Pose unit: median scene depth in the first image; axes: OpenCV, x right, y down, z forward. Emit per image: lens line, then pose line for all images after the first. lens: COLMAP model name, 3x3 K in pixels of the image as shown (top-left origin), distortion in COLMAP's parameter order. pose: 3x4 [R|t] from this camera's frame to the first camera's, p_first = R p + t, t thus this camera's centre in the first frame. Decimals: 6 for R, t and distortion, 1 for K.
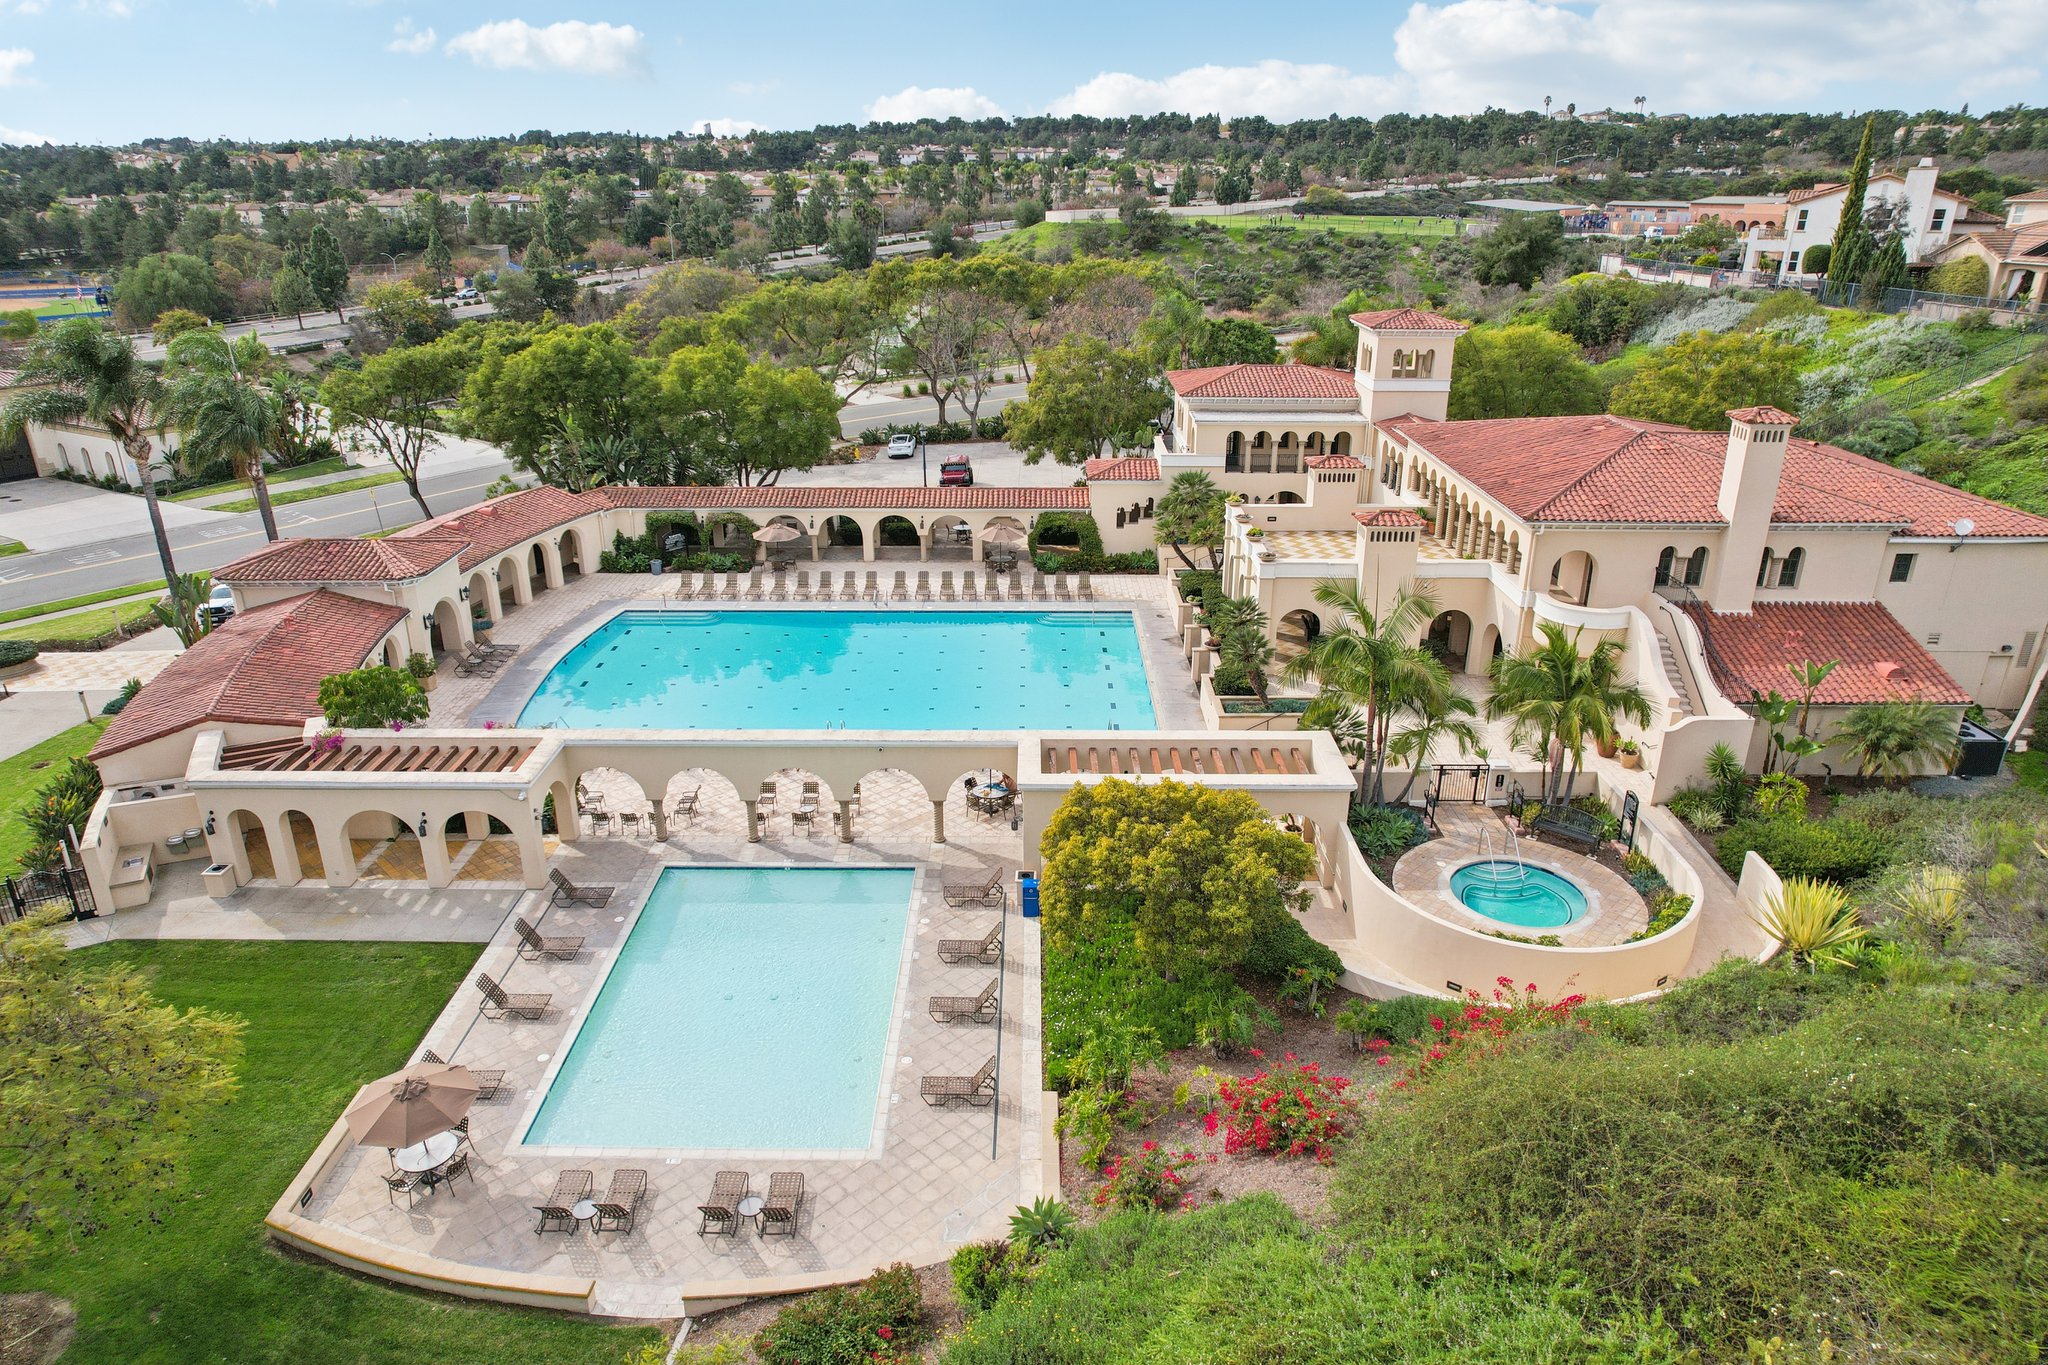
lens RADIAL K [[1308.6, 0, 1026.2], [0, 1308.6, 686.1], [0, 0, 1]] dist [-0.074310, 0.067695]
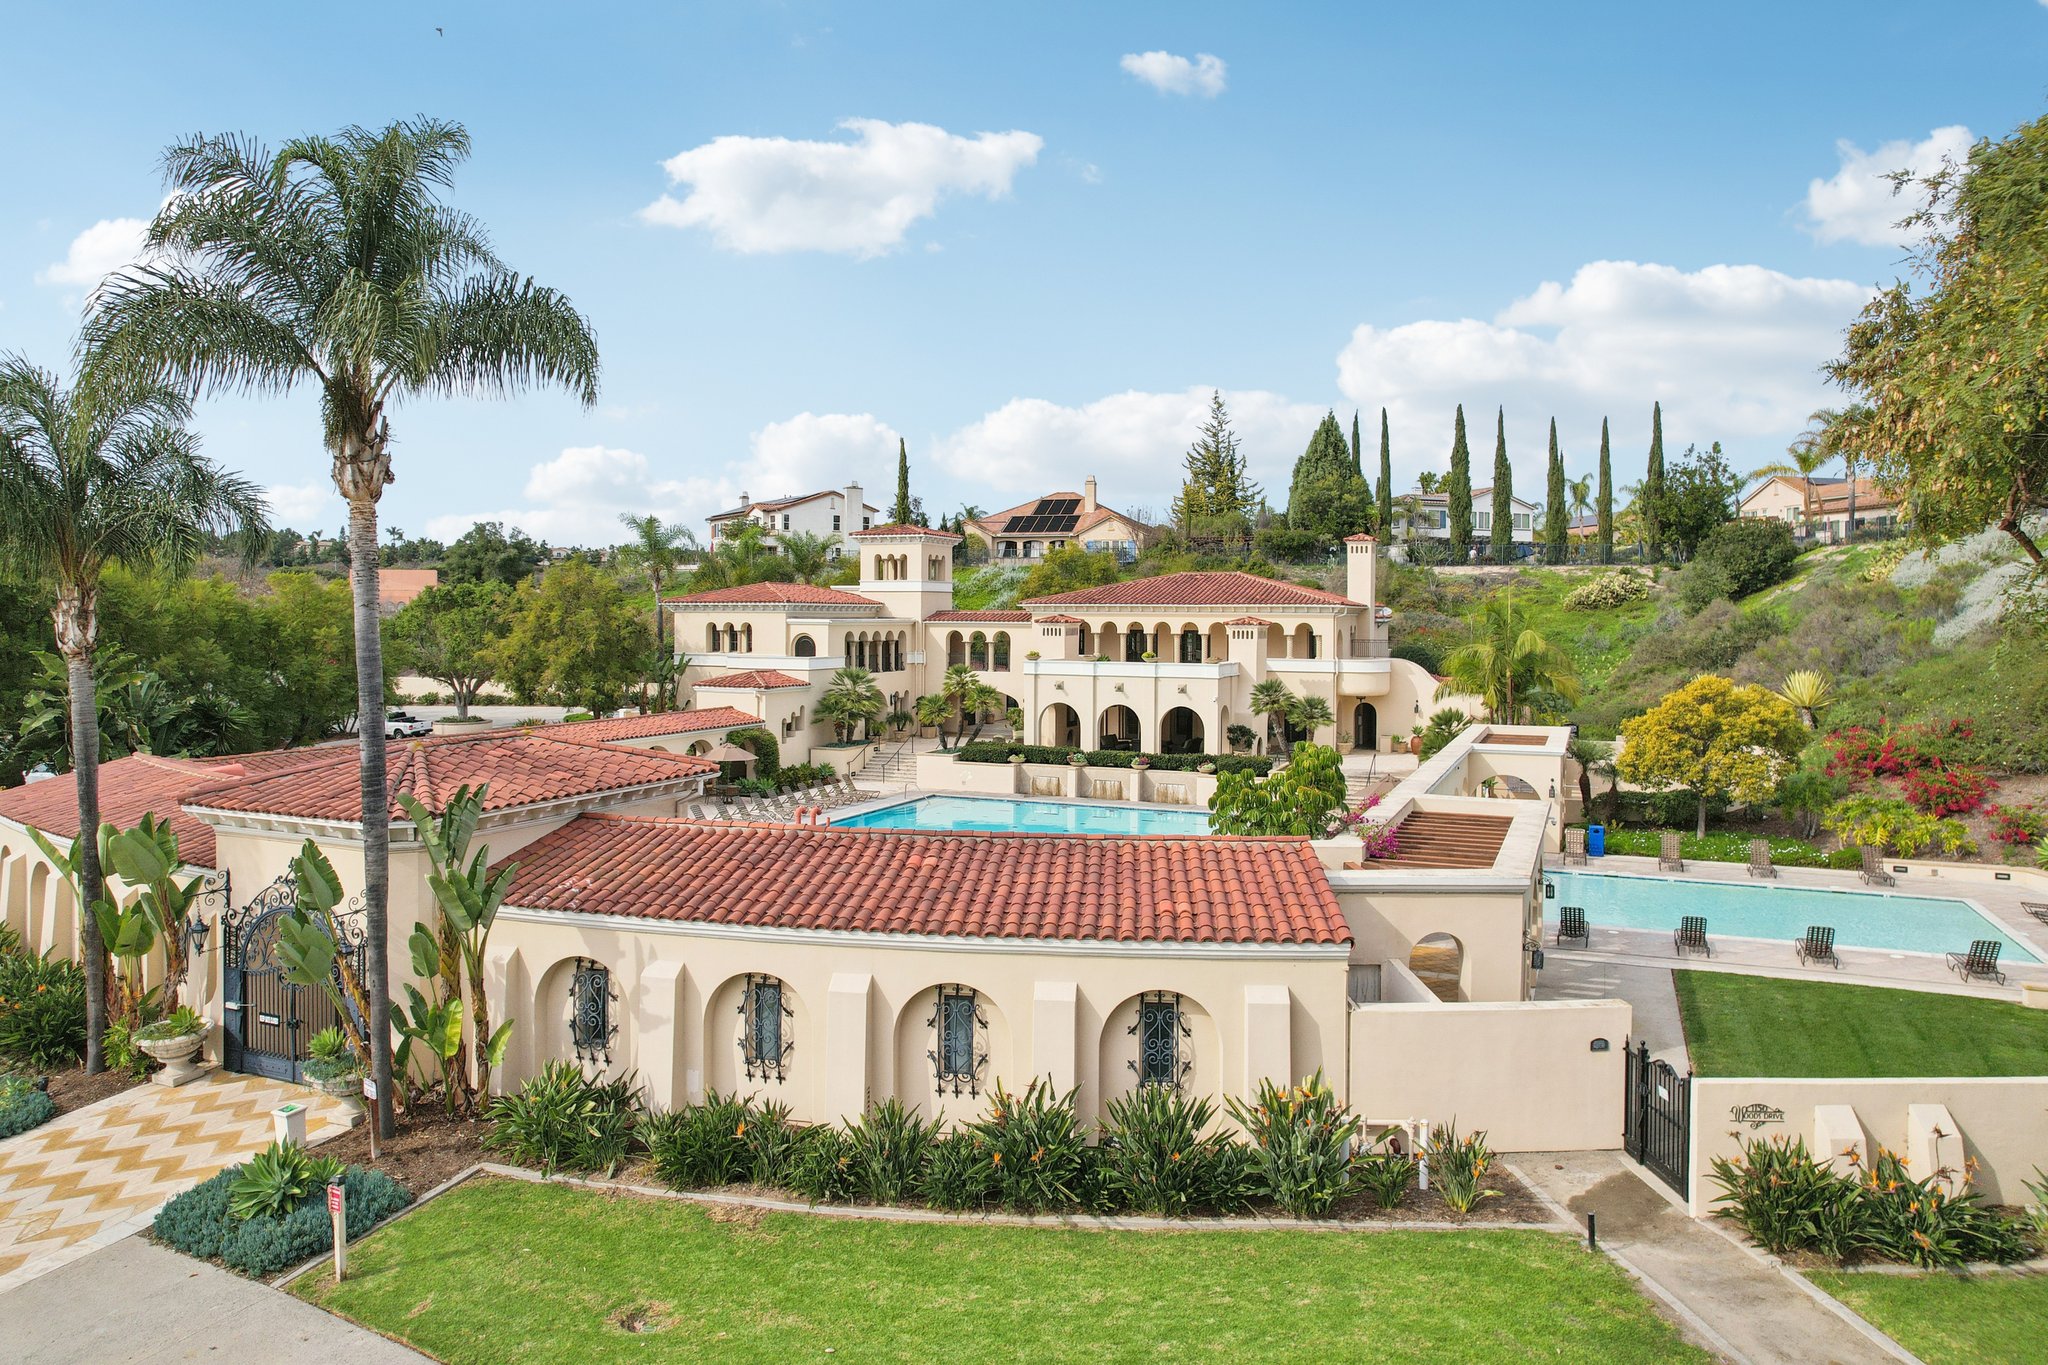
lens RADIAL K [[1328.6, 0, 1016.6], [0, 1328.6, 676.1], [0, 0, 1]] dist [-0.066255, 0.068521]
pose [[0.400535, -0.040439, 0.915388, -0.722051], [0.334963, 0.936340, -0.105201, -0.015519], [-0.852860, 0.348758, 0.388583, 0.518866]]
